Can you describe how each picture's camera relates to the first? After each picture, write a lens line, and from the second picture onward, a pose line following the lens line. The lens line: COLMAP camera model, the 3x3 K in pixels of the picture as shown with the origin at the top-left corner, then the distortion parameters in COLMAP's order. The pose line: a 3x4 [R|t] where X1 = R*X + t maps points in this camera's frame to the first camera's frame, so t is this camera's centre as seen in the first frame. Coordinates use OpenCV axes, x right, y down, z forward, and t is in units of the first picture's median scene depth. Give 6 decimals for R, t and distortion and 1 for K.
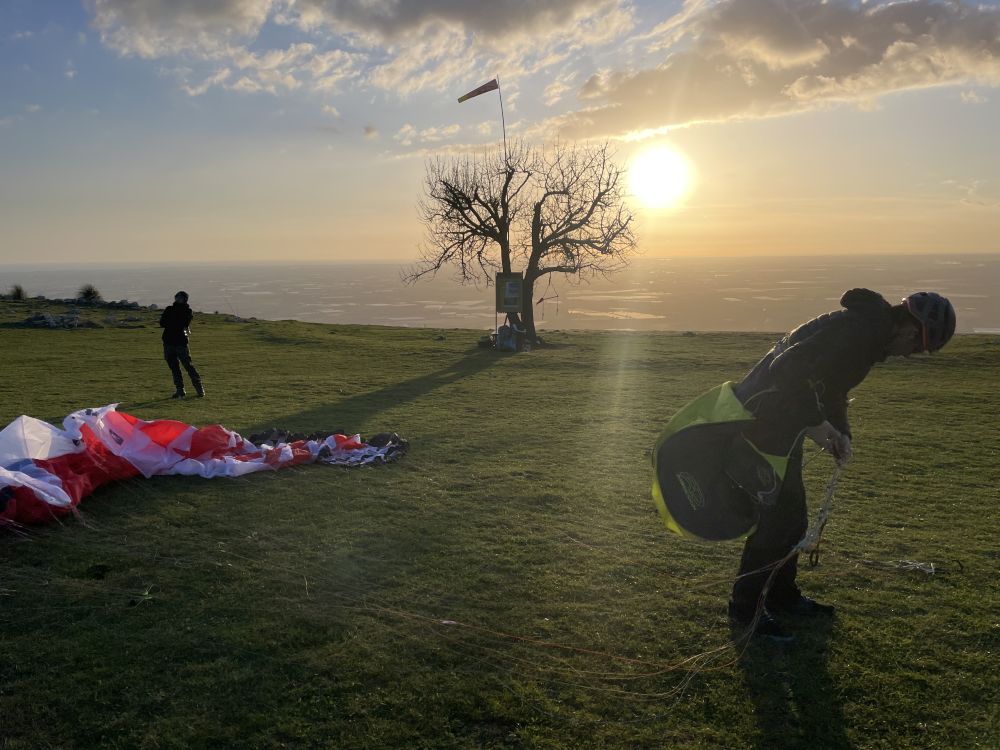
lens RADIAL K [[768.2, 0, 506.9], [0, 768.2, 365.7], [0, 0, 1]] dist [0.091144, -0.119067]
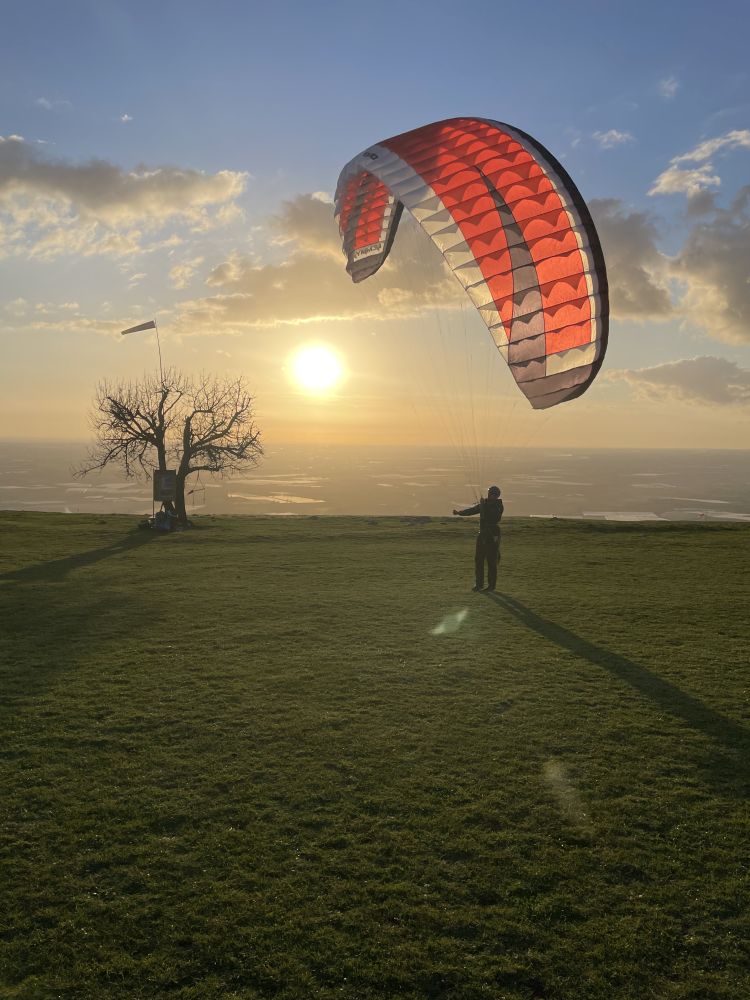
lens RADIAL K [[768.2, 0, 395.9], [0, 768.2, 497.8], [0, 0, 1]] dist [0.091144, -0.119067]
pose [[0.956964, 0.002975, 0.290191, -0.002421], [0.016649, 0.997738, -0.065133, 0.014892], [-0.289729, 0.067162, 0.954750, -0.338910]]
